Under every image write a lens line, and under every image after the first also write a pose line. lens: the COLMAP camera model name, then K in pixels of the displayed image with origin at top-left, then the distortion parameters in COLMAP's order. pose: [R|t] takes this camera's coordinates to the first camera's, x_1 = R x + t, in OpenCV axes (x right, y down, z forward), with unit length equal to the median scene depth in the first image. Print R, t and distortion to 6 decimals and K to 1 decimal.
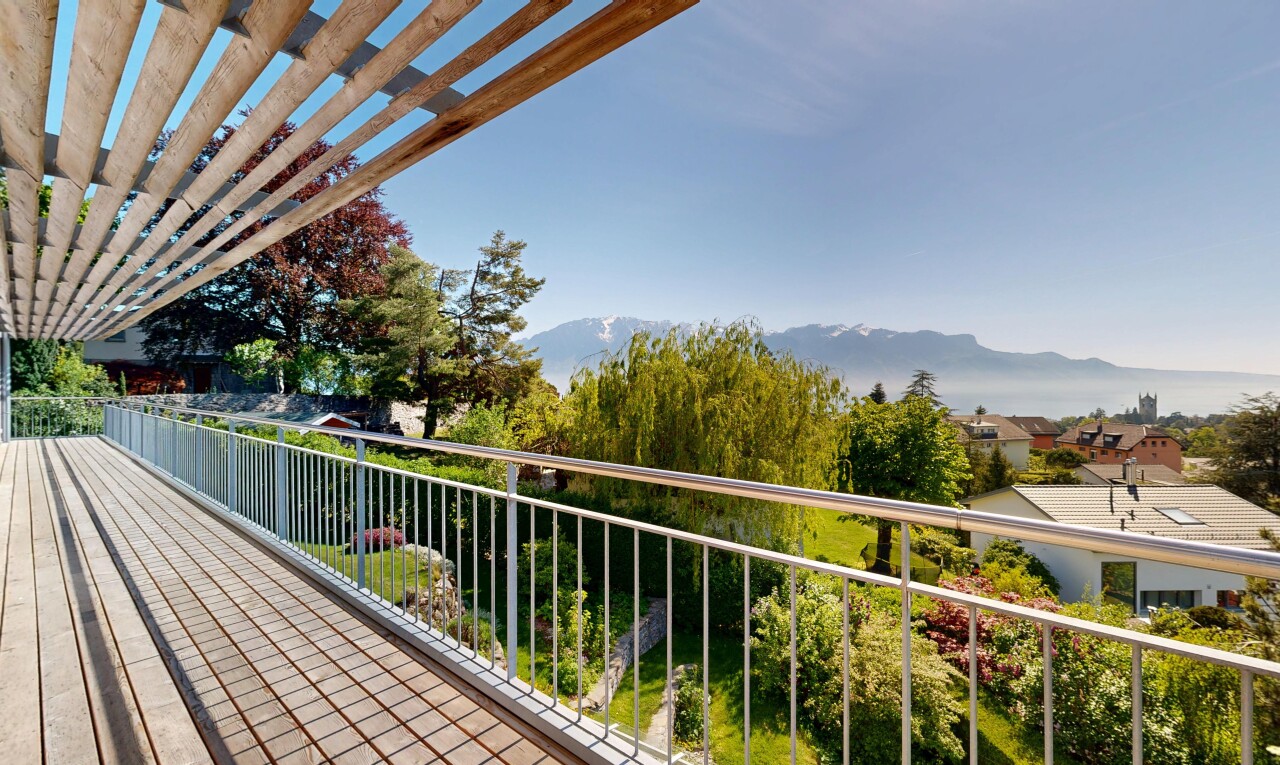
lens RADIAL K [[517.0, 0, 640.0], [0, 517.0, 382.5], [0, 0, 1]] dist [0.000247, 0.000077]
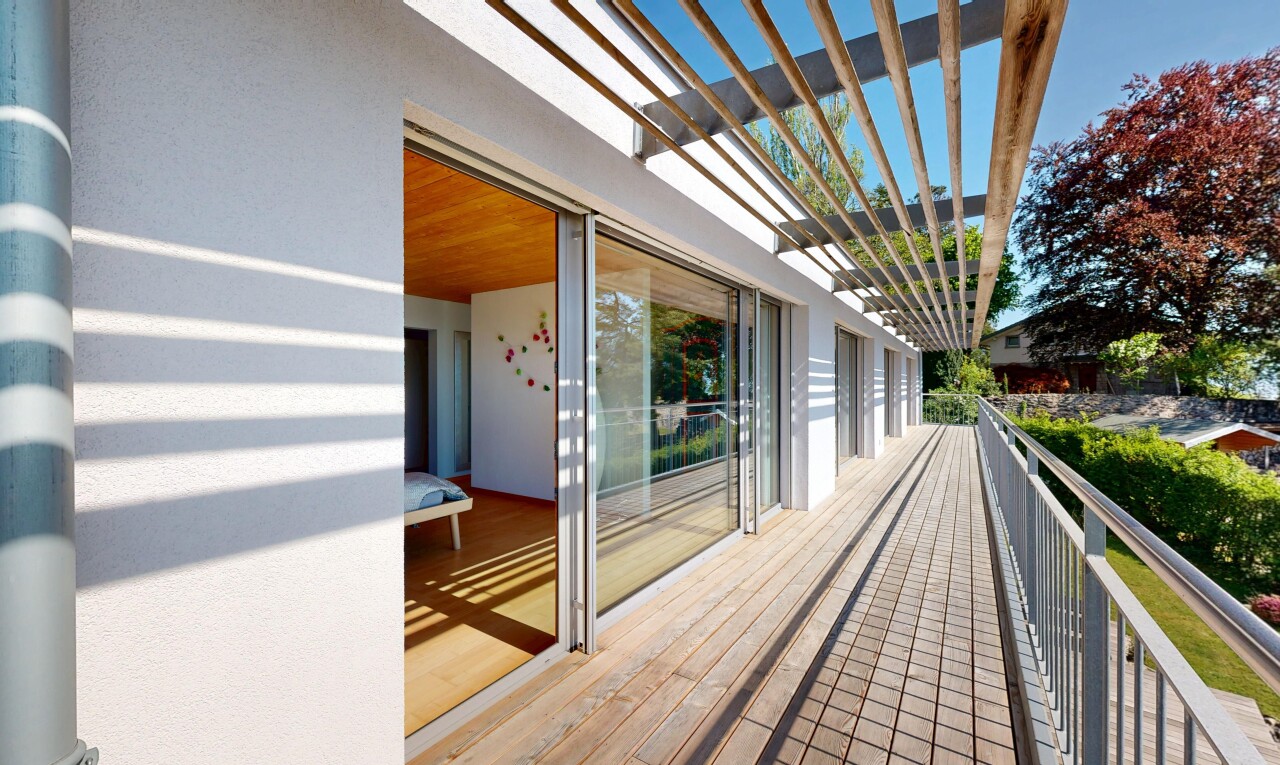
lens RADIAL K [[510.2, 0, 640.0], [0, 510.2, 382.5], [0, 0, 1]] dist [0.002599, 0.000210]
pose [[0.078404, -0.002753, -0.996918, 0.080928], [0.001503, 0.999995, -0.002644, 0.001150], [0.996921, -0.001291, 0.078408, 0.095832]]
